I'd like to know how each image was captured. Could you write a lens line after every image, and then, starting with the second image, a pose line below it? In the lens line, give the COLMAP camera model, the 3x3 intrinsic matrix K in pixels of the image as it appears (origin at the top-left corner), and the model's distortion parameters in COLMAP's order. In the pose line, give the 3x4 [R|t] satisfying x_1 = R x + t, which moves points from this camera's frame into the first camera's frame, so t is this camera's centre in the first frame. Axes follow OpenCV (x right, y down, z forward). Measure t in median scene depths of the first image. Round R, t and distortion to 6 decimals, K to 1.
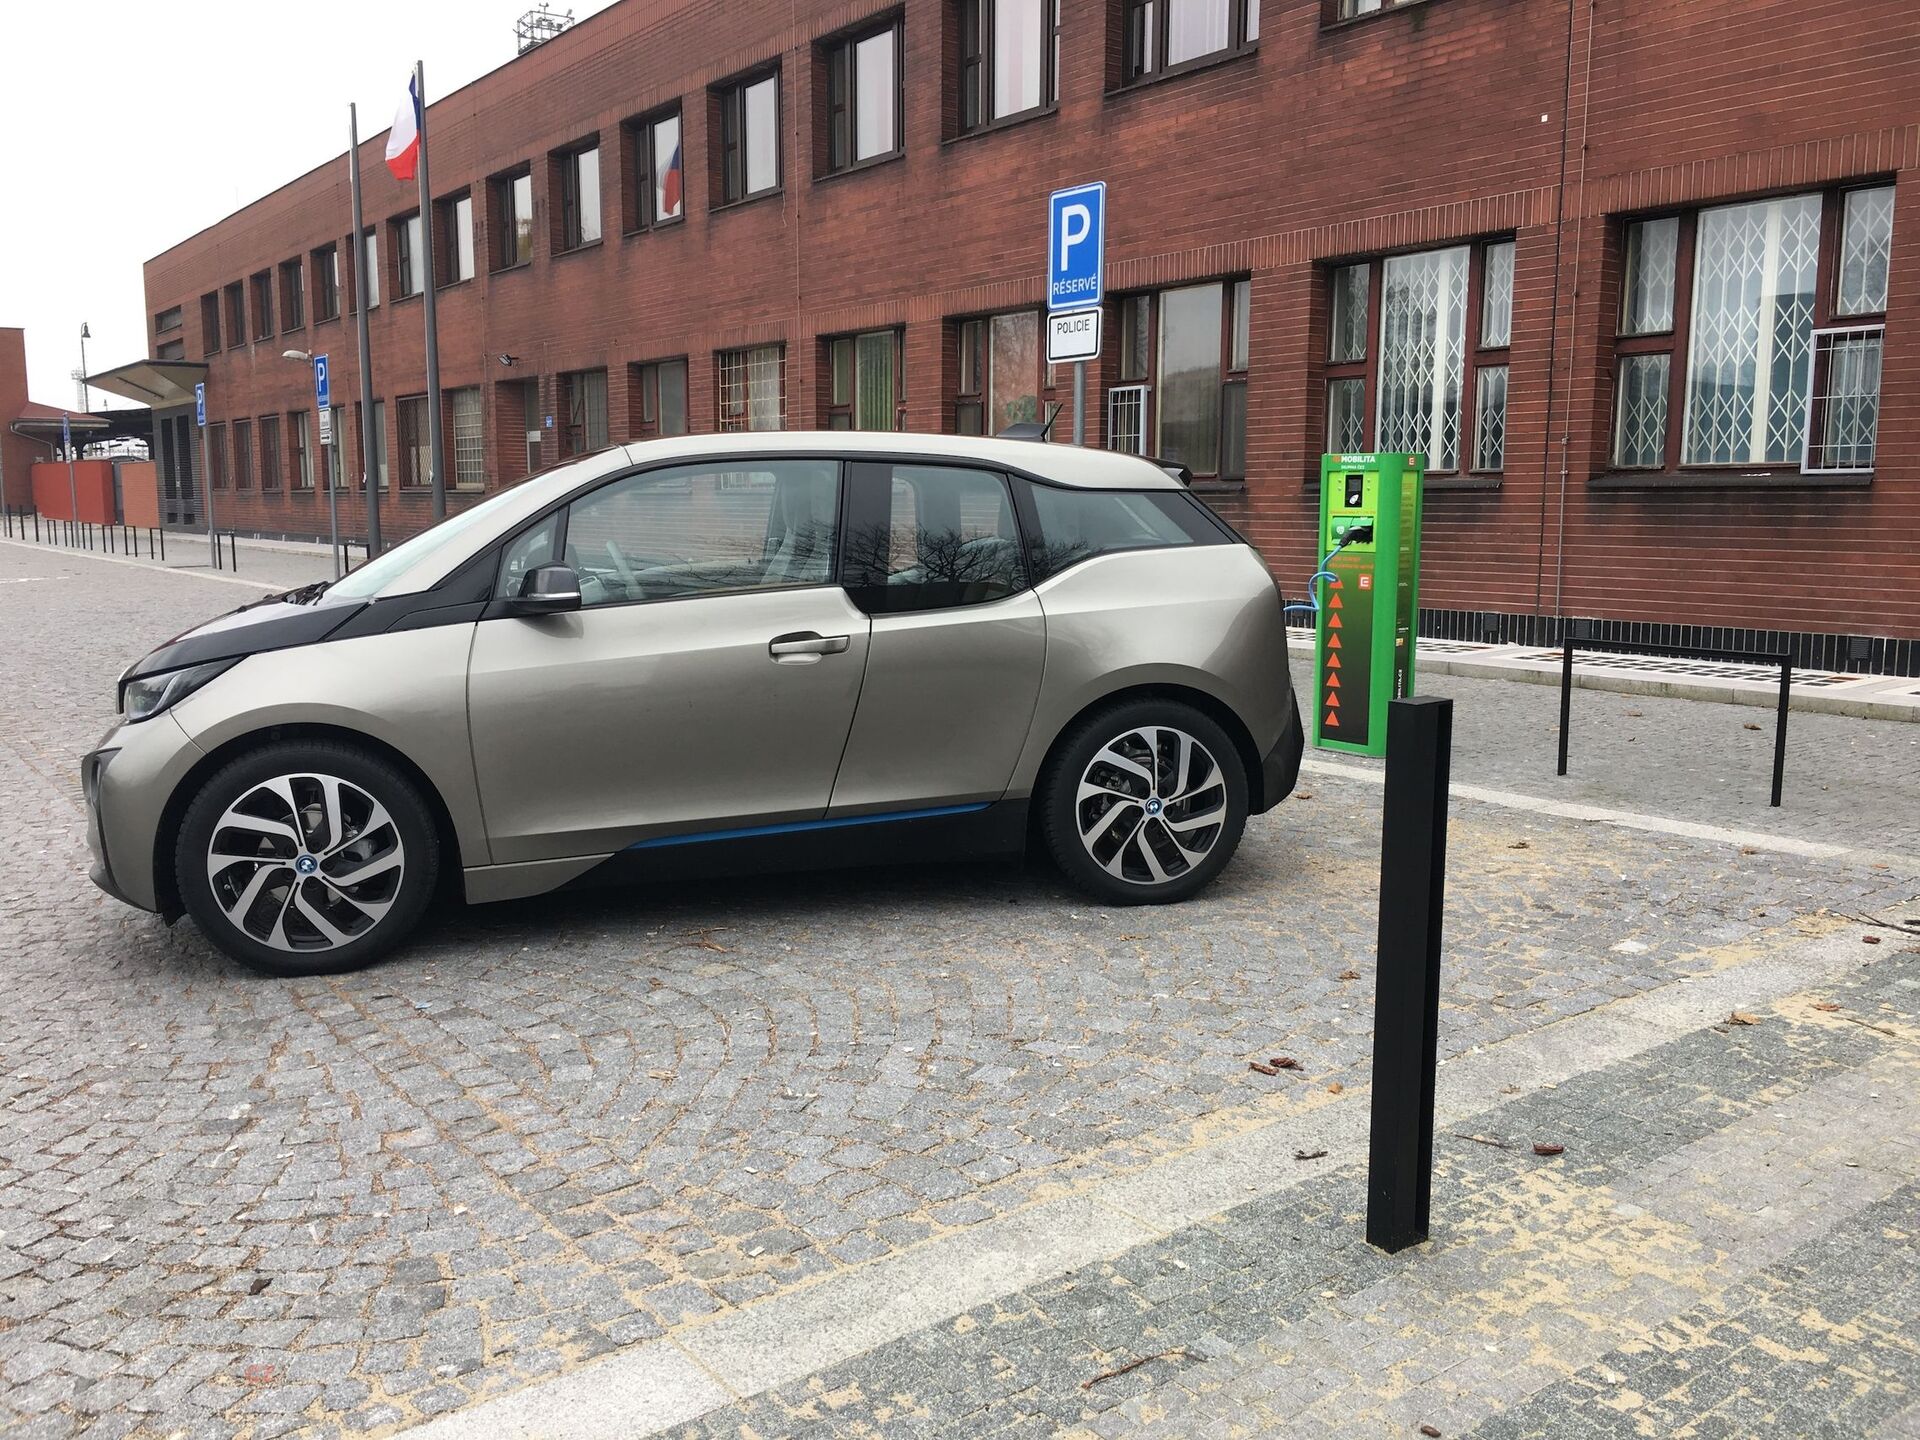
lens RADIAL K [[1630.7, 0, 956.3], [0, 1630.7, 735.5], [0, 0, 1]] dist [0.061237, -0.086578]
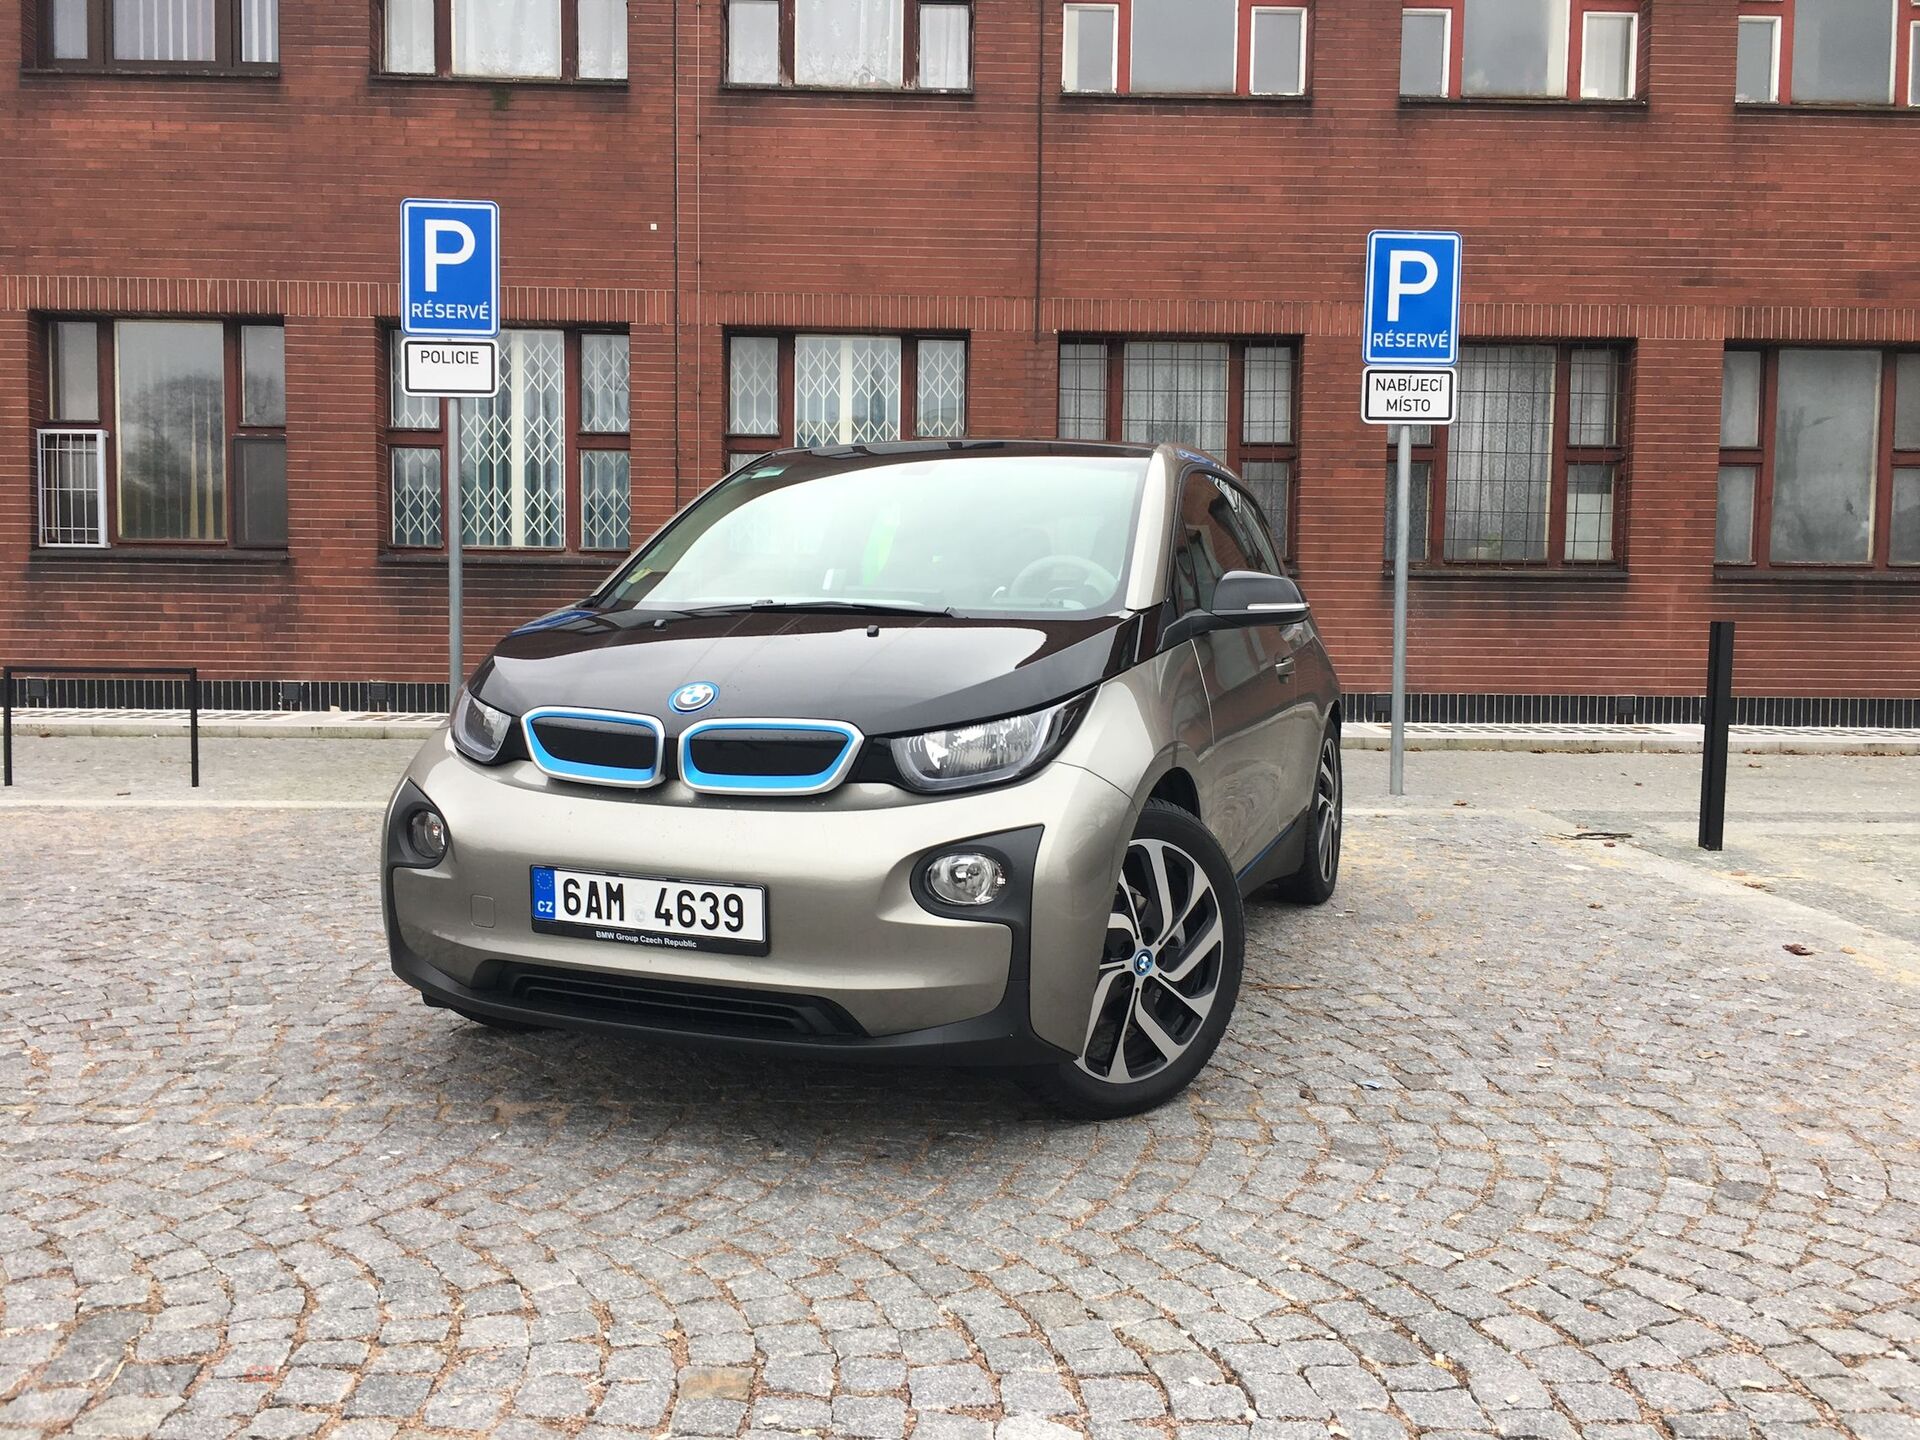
lens RADIAL K [[1630.7, 0, 965.0], [0, 1630.7, 721.0], [0, 0, 1]] dist [0.061237, -0.086578]
pose [[0.564189, -0.043928, 0.824476, -0.448224], [0.106384, 0.994127, -0.019831, -0.010346], [-0.818763, 0.098900, 0.565549, 0.270139]]
